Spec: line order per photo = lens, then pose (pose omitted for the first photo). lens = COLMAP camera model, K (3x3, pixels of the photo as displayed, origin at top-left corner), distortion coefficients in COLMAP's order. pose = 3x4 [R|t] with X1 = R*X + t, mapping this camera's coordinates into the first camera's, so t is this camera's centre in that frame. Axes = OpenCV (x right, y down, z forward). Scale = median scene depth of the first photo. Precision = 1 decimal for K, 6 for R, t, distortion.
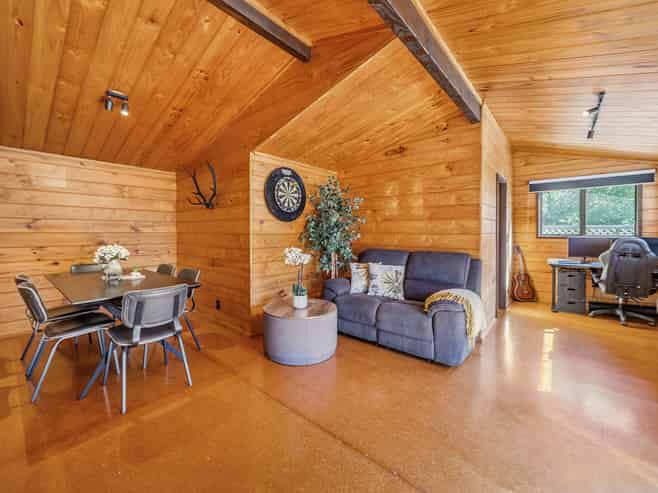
lens RADIAL K [[279.8, 0, 328.9], [0, 279.8, 232.6], [0, 0, 1]] dist [-0.001383, -0.013504]
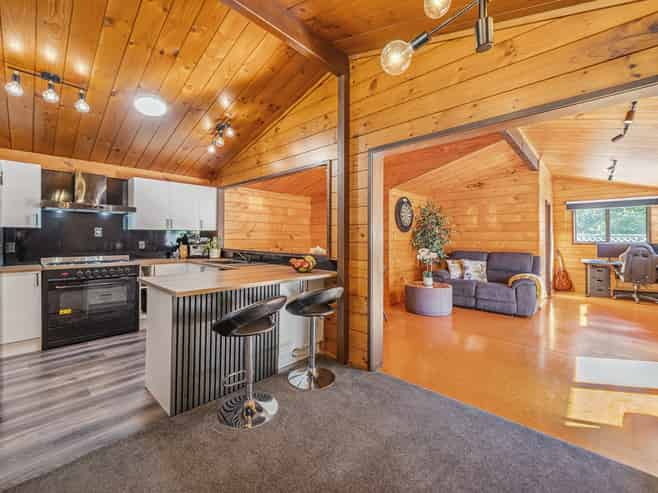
lens RADIAL K [[279.8, 0, 328.9], [0, 279.8, 232.6], [0, 0, 1]] dist [-0.001383, -0.013504]
pose [[0.998196, 0.002037, -0.060013, -0.461990], [-0.003433, 0.999726, -0.023173, -0.000609], [0.059949, 0.023337, 0.997929, -0.541276]]
